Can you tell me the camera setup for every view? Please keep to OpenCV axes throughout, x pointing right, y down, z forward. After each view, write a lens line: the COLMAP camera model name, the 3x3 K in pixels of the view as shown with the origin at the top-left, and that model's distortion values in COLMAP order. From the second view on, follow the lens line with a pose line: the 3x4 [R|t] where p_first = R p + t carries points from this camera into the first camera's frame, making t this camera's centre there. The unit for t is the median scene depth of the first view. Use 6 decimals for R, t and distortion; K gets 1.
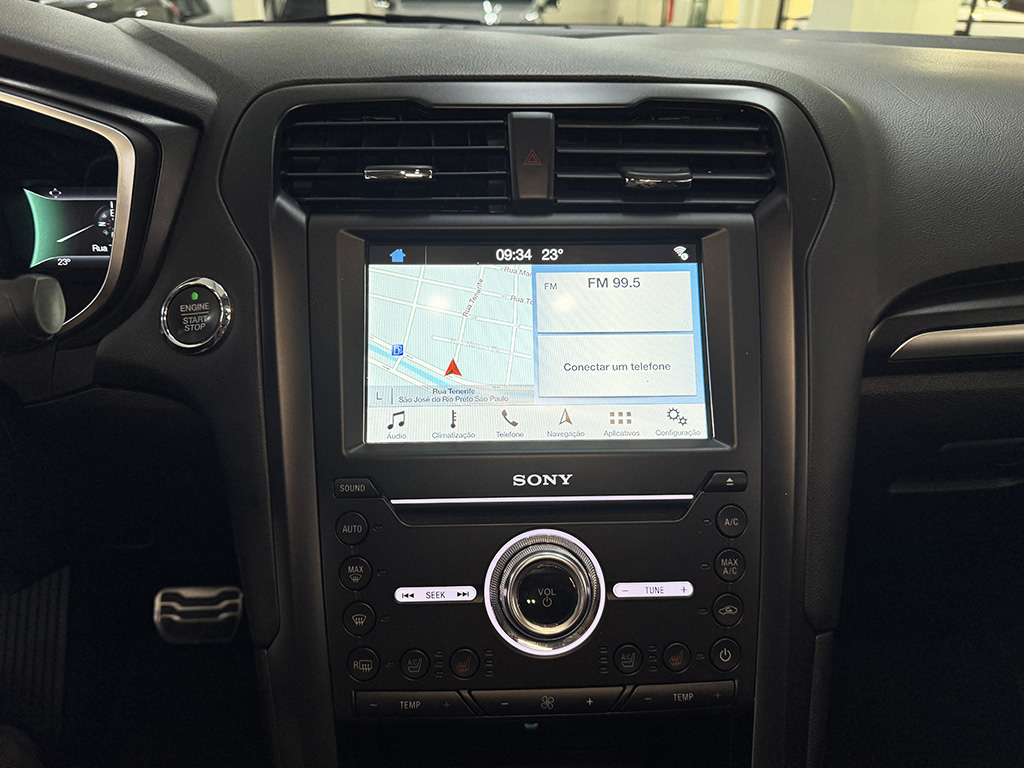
lens RADIAL K [[713.3, 0, 518.0], [0, 713.3, 398.7], [0, 0, 1]] dist [0.039148, -0.048982]
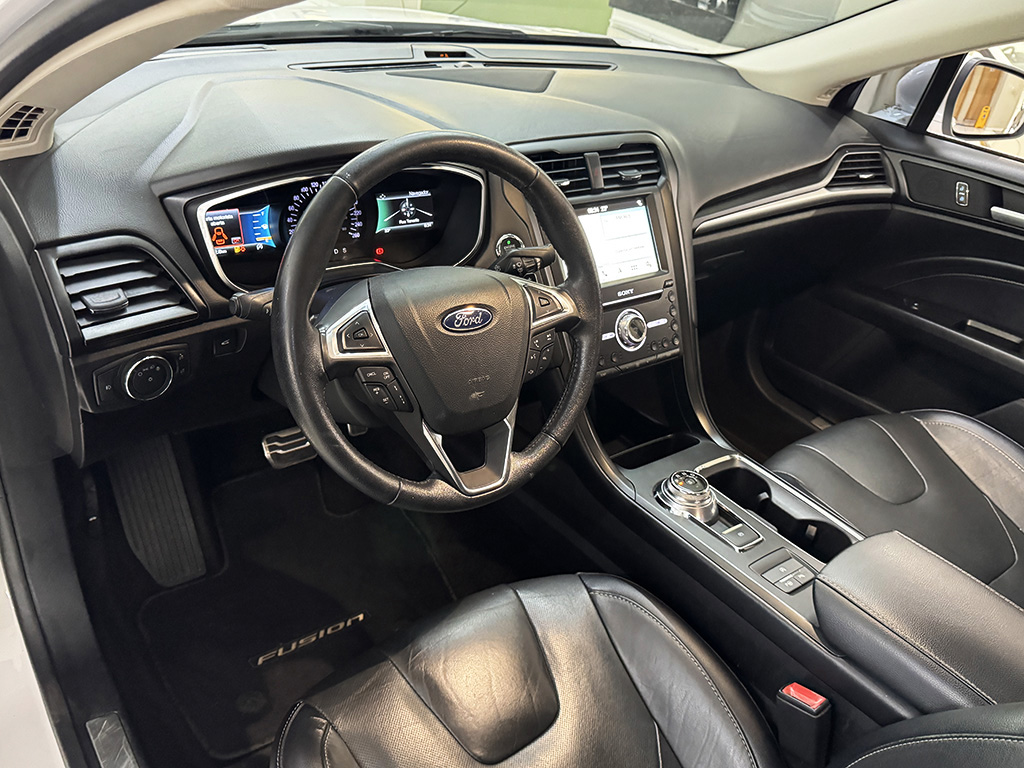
lens RADIAL K [[832.6, 0, 491.8], [0, 832.6, 396.3], [0, 0, 1]] dist [0.060047, -0.015622]
pose [[0.818364, -0.219361, 0.531189, -2.073165], [0.129350, 0.970878, 0.201655, -0.205839], [-0.559955, -0.096318, 0.822906, -1.364318]]
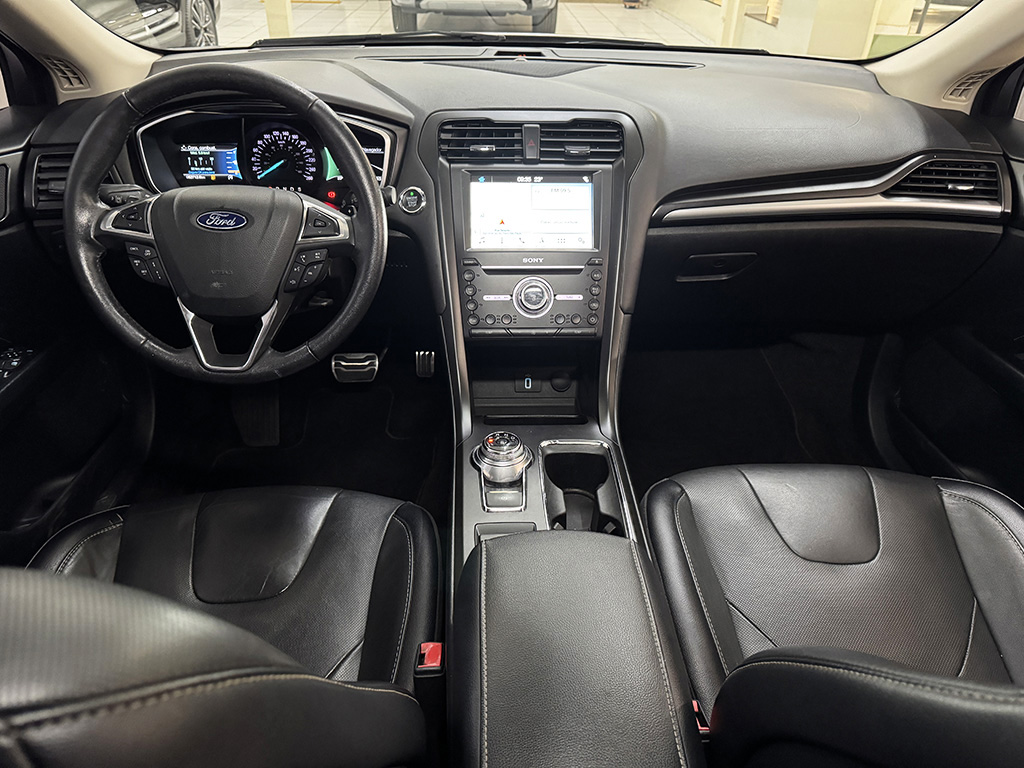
lens RADIAL K [[713.3, 0, 522.5], [0, 713.3, 398.5], [0, 0, 1]] dist [0.039148, -0.048982]
pose [[0.999933, 0.009643, 0.006391, -0.021170], [-0.010385, 0.991658, 0.128479, 0.276022], [-0.005099, -0.128537, 0.991692, -1.809296]]
